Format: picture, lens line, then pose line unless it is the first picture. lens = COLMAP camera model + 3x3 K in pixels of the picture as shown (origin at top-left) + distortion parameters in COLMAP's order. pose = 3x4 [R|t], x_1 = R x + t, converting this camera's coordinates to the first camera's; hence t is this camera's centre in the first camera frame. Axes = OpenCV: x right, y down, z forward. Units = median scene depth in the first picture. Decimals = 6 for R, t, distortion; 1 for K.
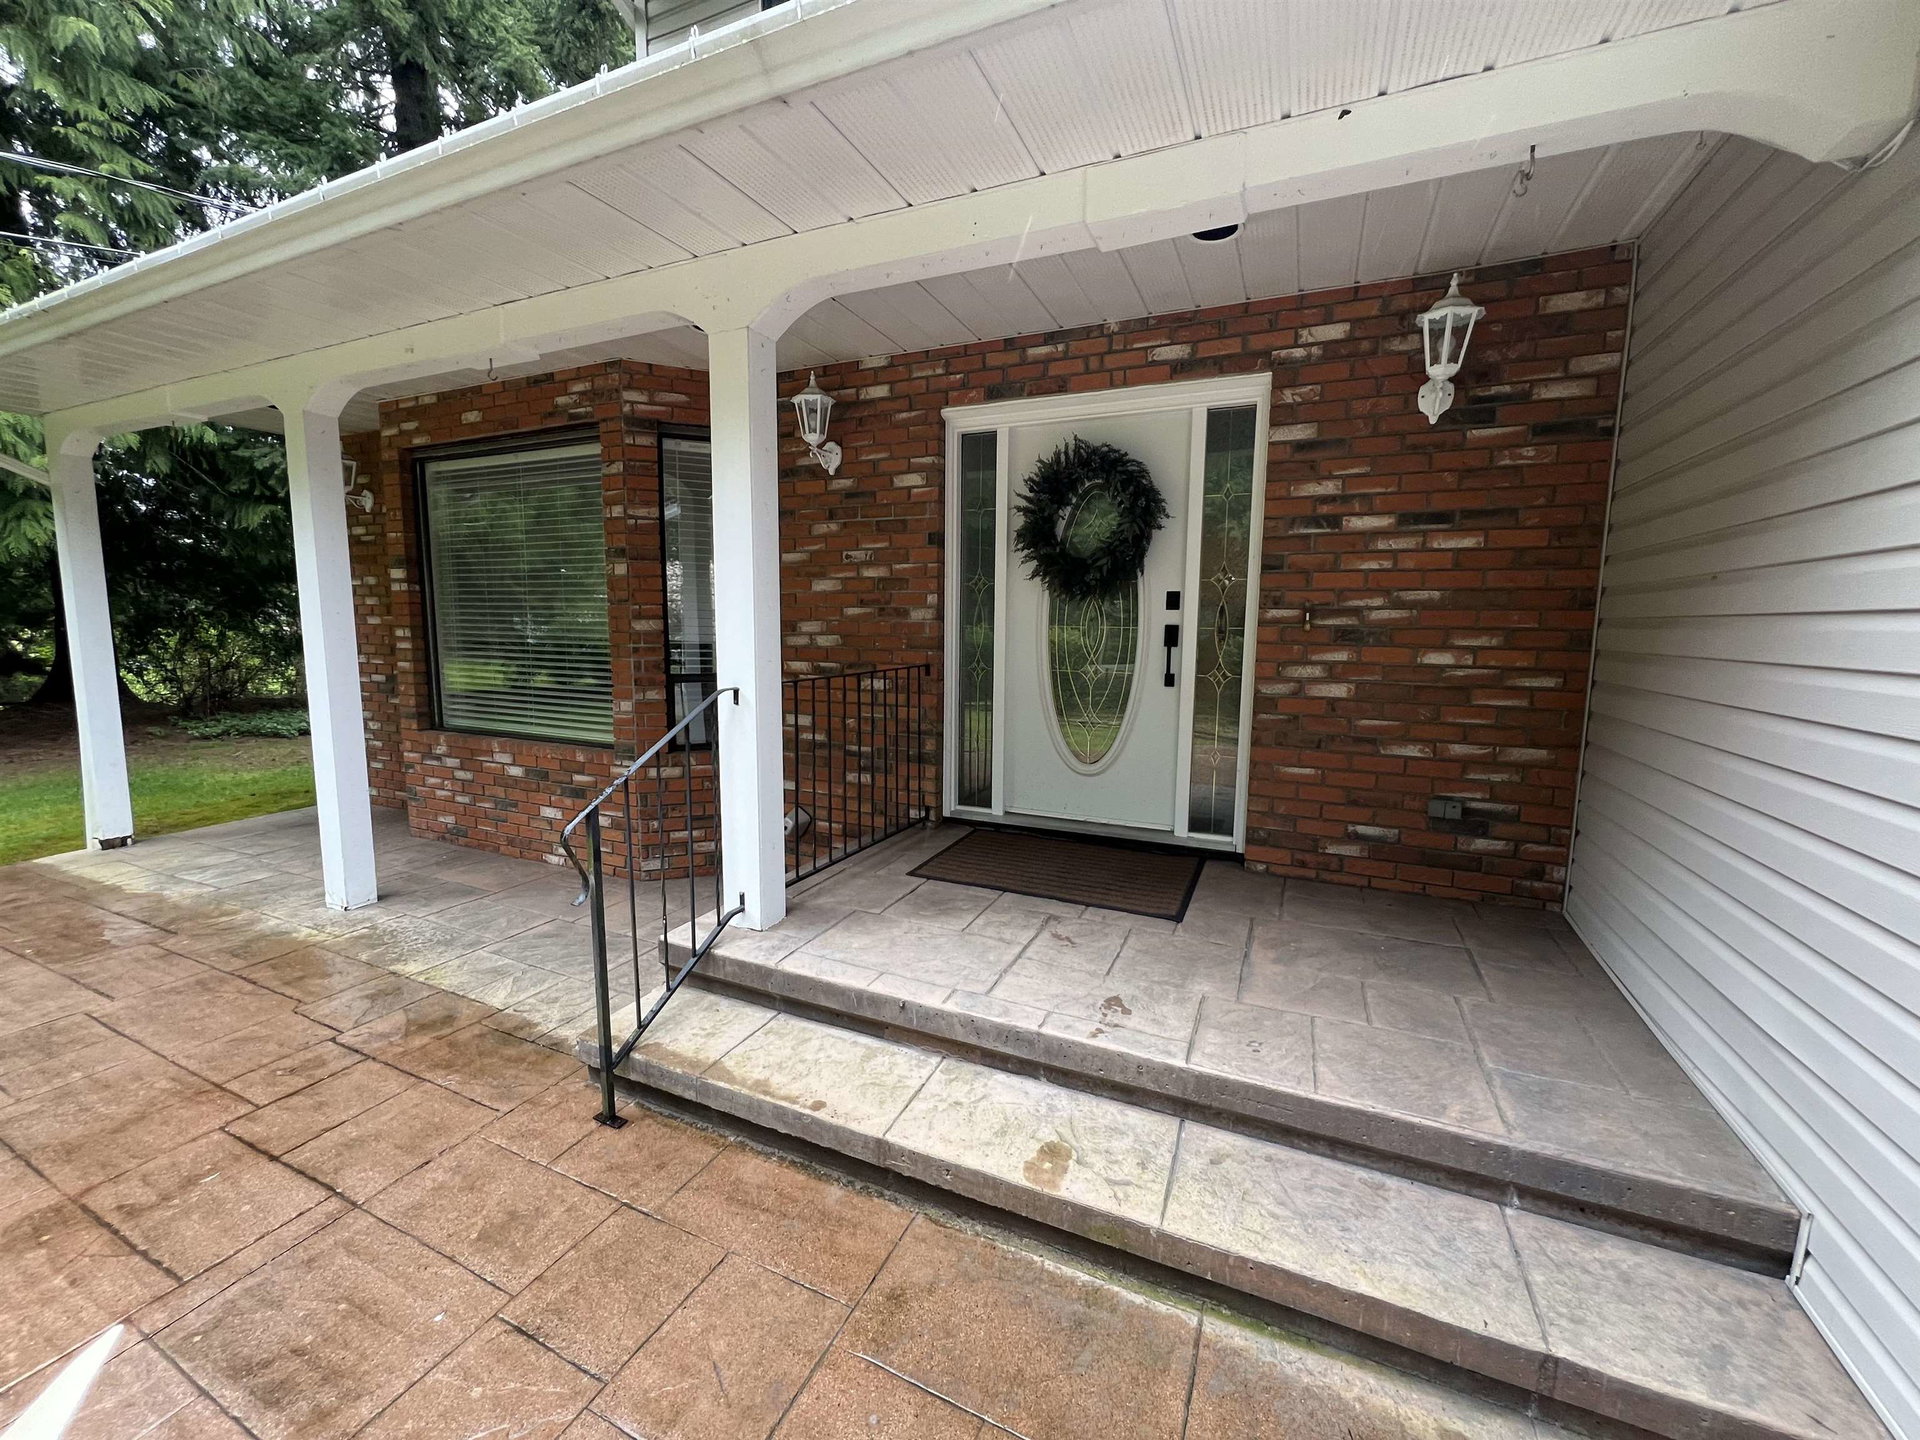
lens RADIAL K [[770.8, 0, 955.8], [0, 770.8, 717.1], [0, 0, 1]] dist [0.002873, 0.000115]
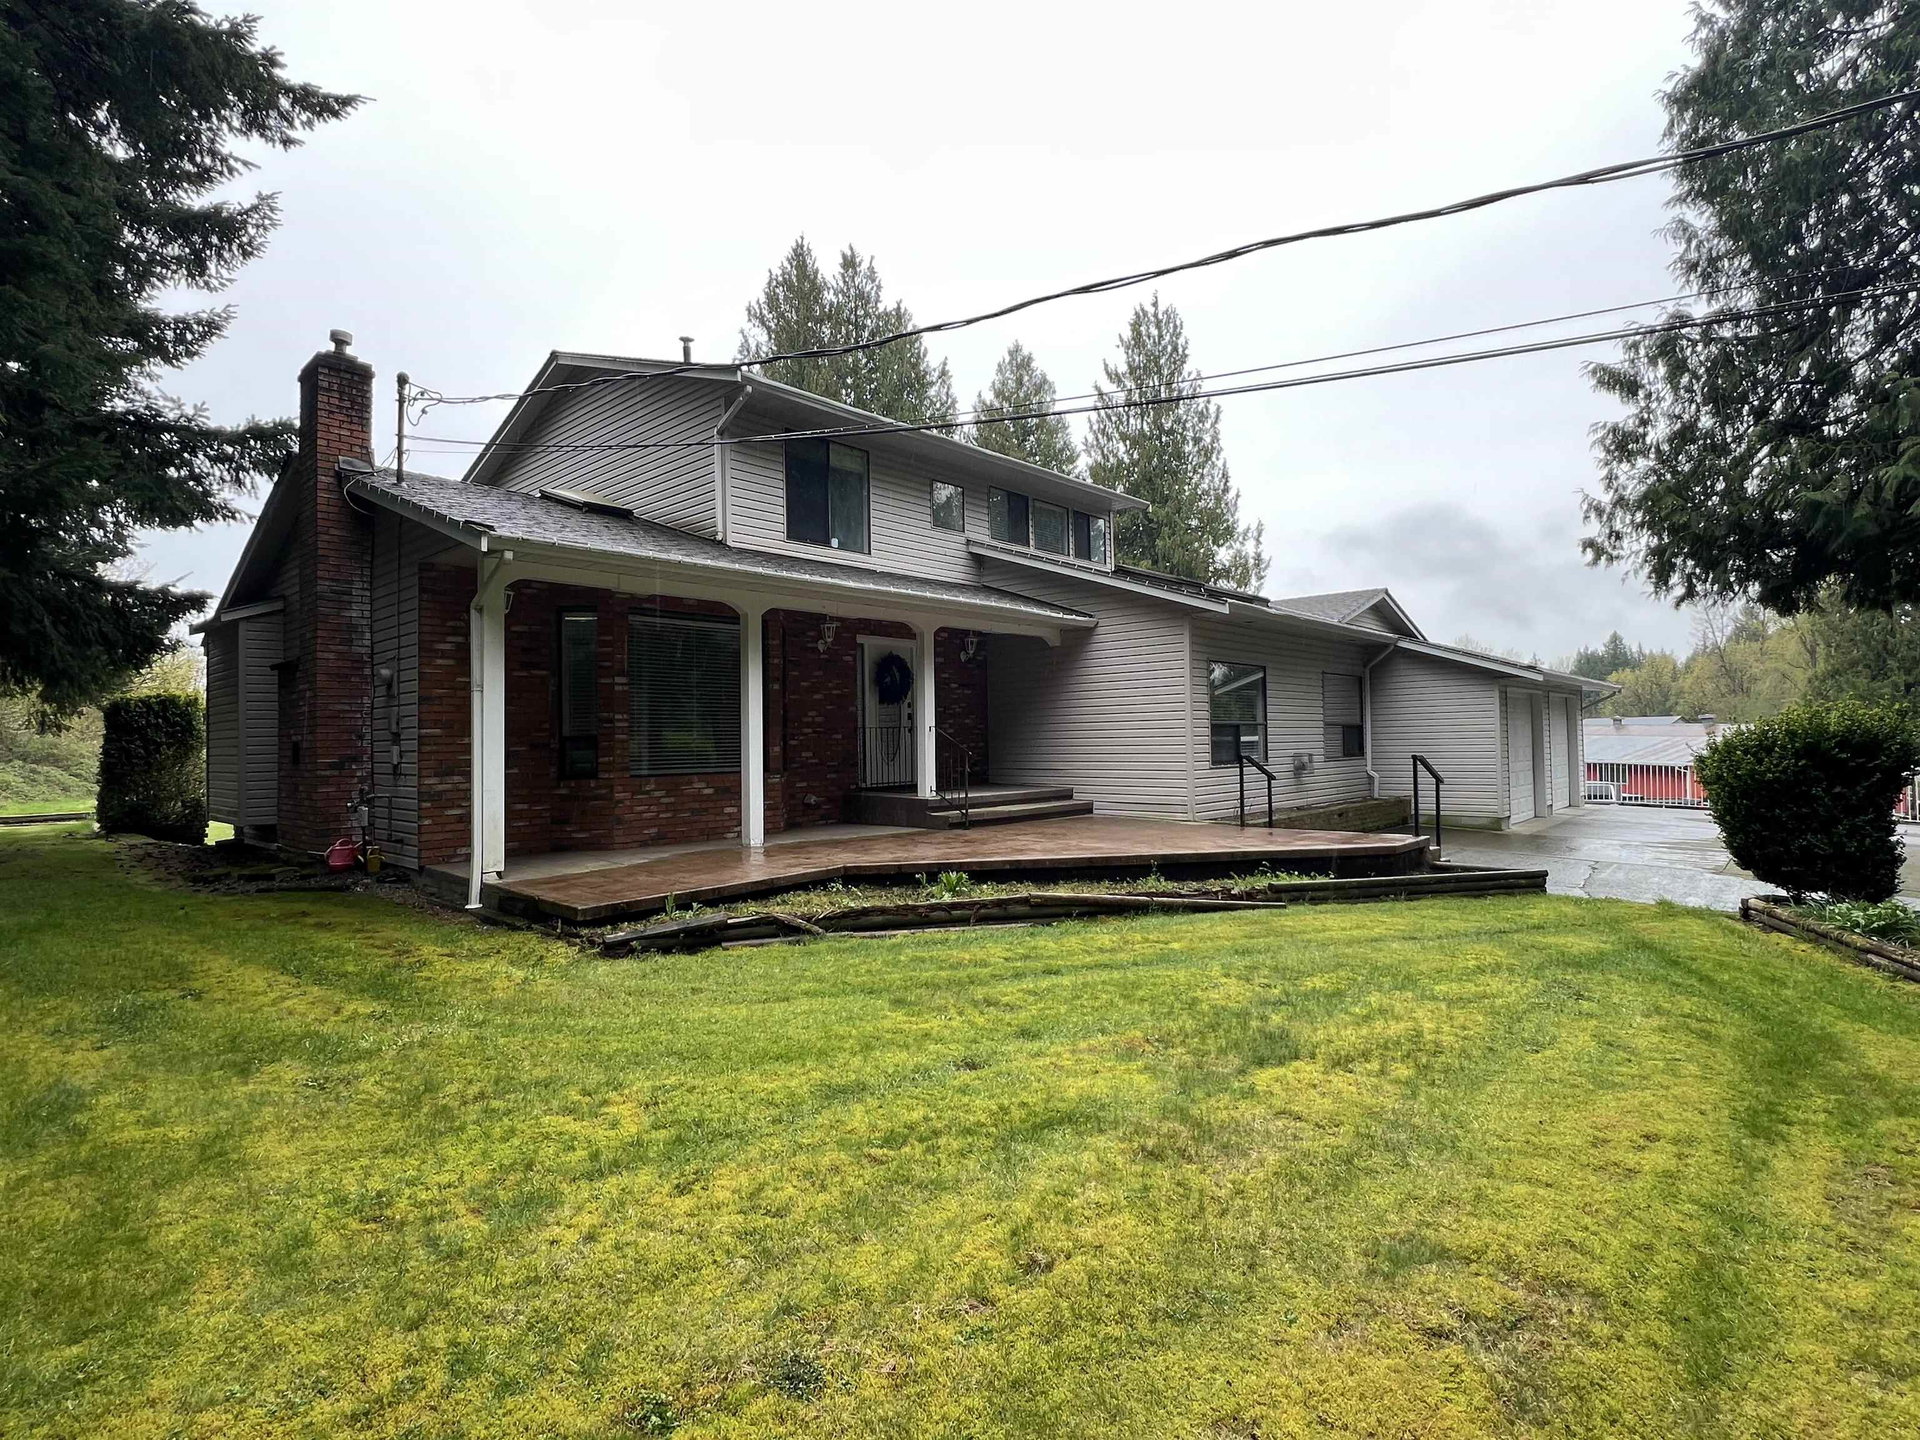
lens RADIAL K [[946.5, 0, 960.1], [0, 946.5, 719.1], [0, 0, 1]] dist [-0.000134, -0.000001]
pose [[0.309261, 0.005619, 0.950961, -2.511769], [0.137207, 0.989256, -0.050466, 0.095890], [-0.941027, 0.146086, 0.305168, -0.269189]]
